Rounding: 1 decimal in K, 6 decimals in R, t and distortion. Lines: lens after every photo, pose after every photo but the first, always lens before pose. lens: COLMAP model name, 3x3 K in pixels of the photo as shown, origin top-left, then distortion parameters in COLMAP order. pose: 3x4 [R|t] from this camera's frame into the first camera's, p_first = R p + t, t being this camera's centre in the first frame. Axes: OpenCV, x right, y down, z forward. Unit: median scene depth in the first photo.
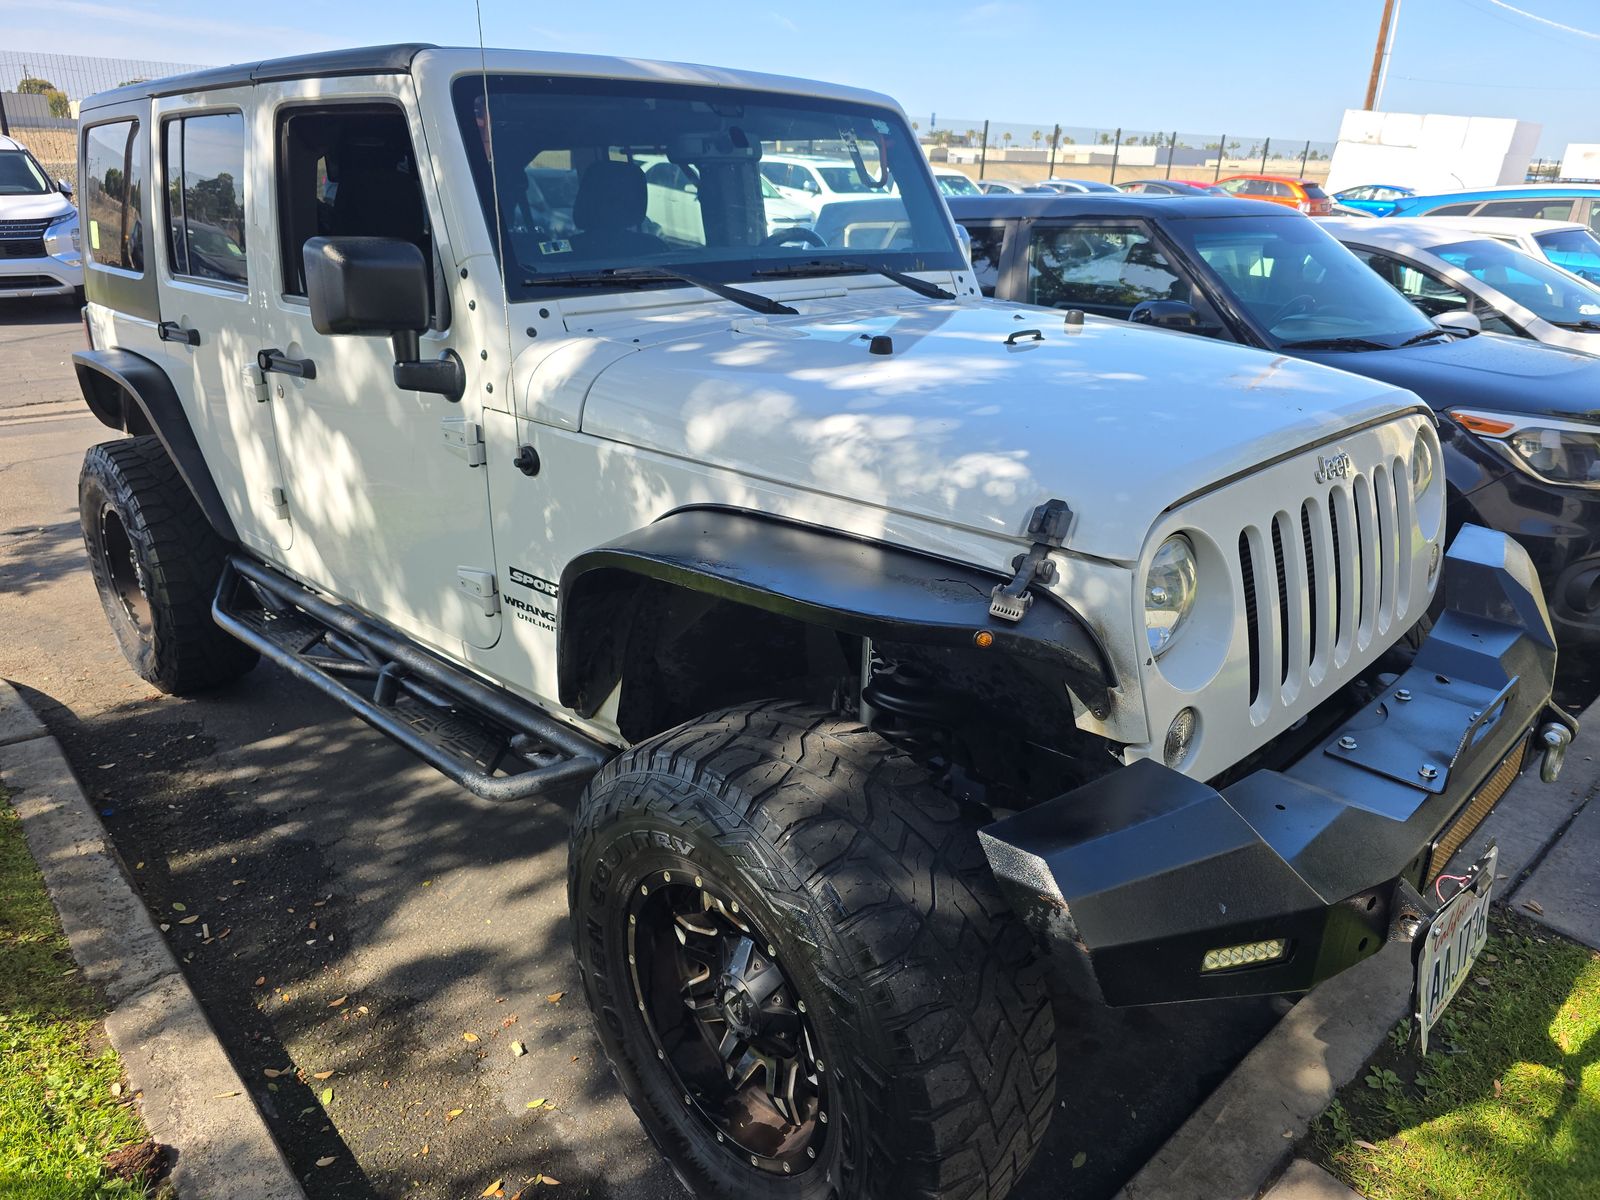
lens RADIAL K [[1108.5, 0, 800.1], [0, 1108.5, 620.9], [0, 0, 1]] dist [0.002750, 0.001734]
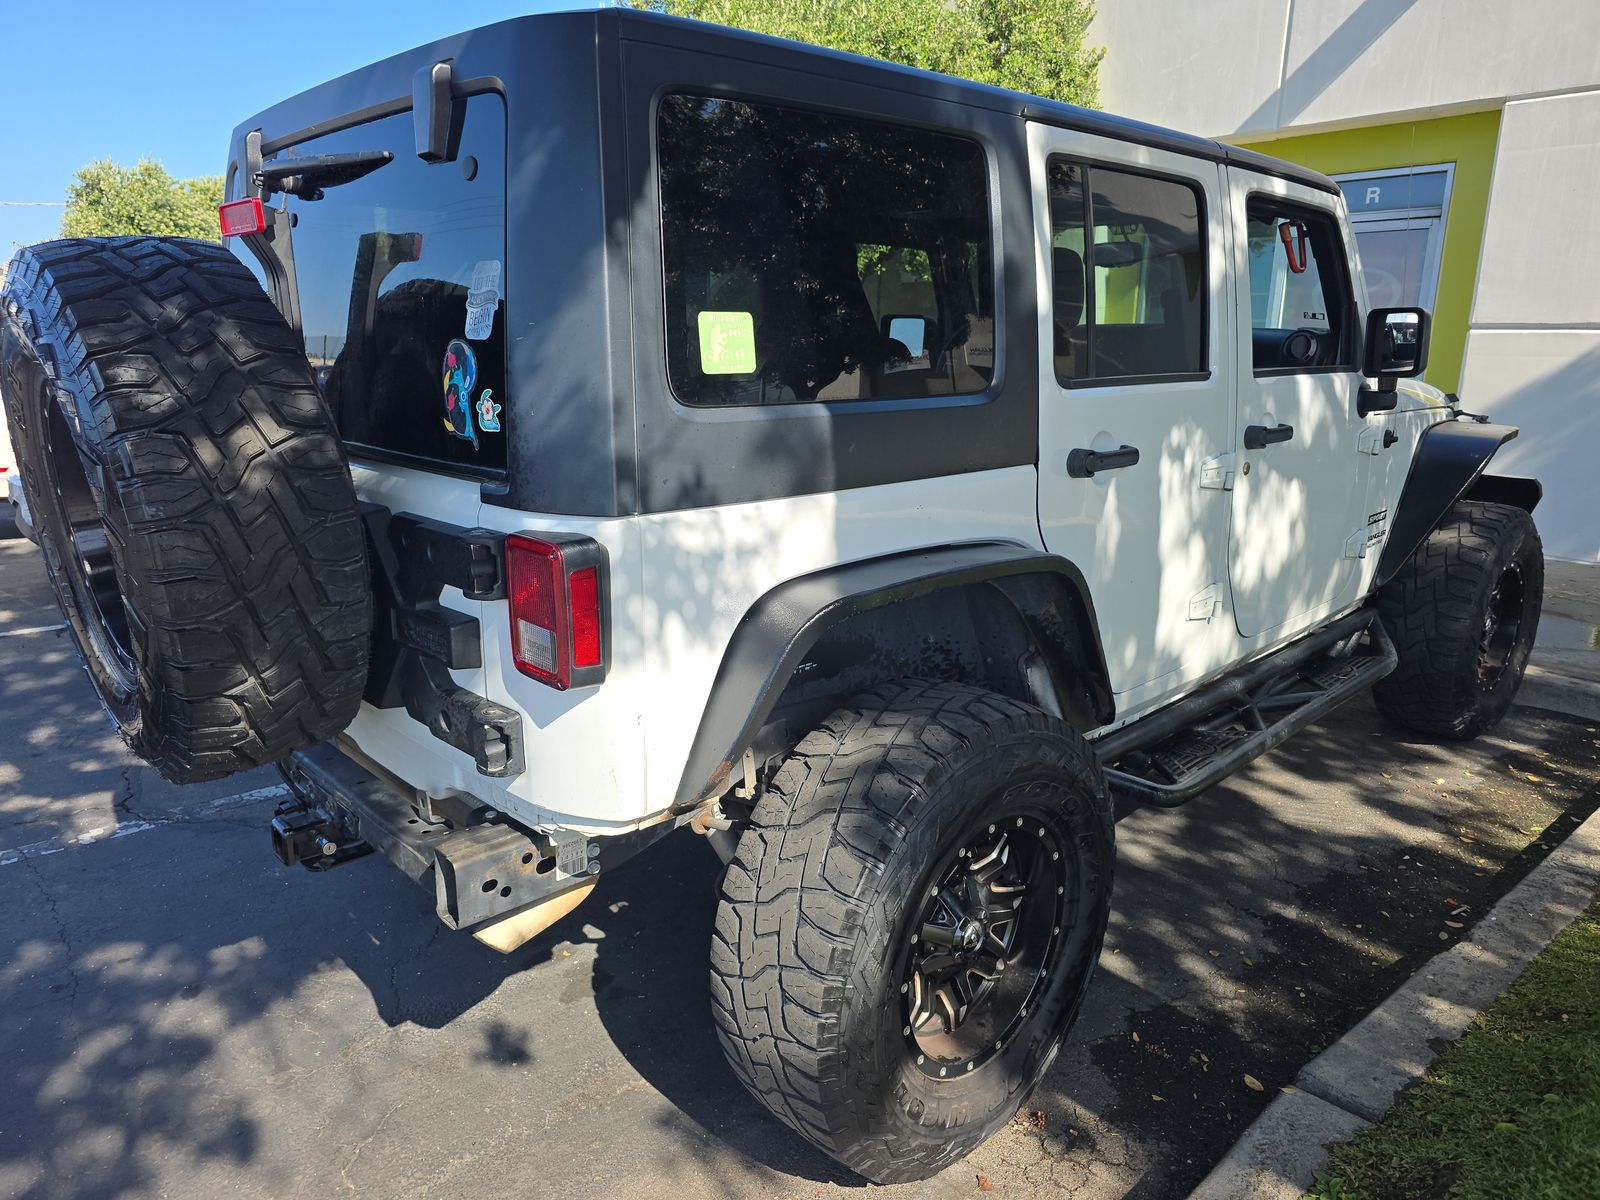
lens RADIAL K [[1063.2, 0, 800.0], [0, 1063.2, 600.0], [0, 0, 1]] dist [-0.002315, -0.003087]
pose [[0.037837, -0.250258, 0.967439, -1.406554], [0.365426, 0.904543, 0.219696, -0.446451], [-0.930071, 0.345215, 0.125676, 1.273241]]
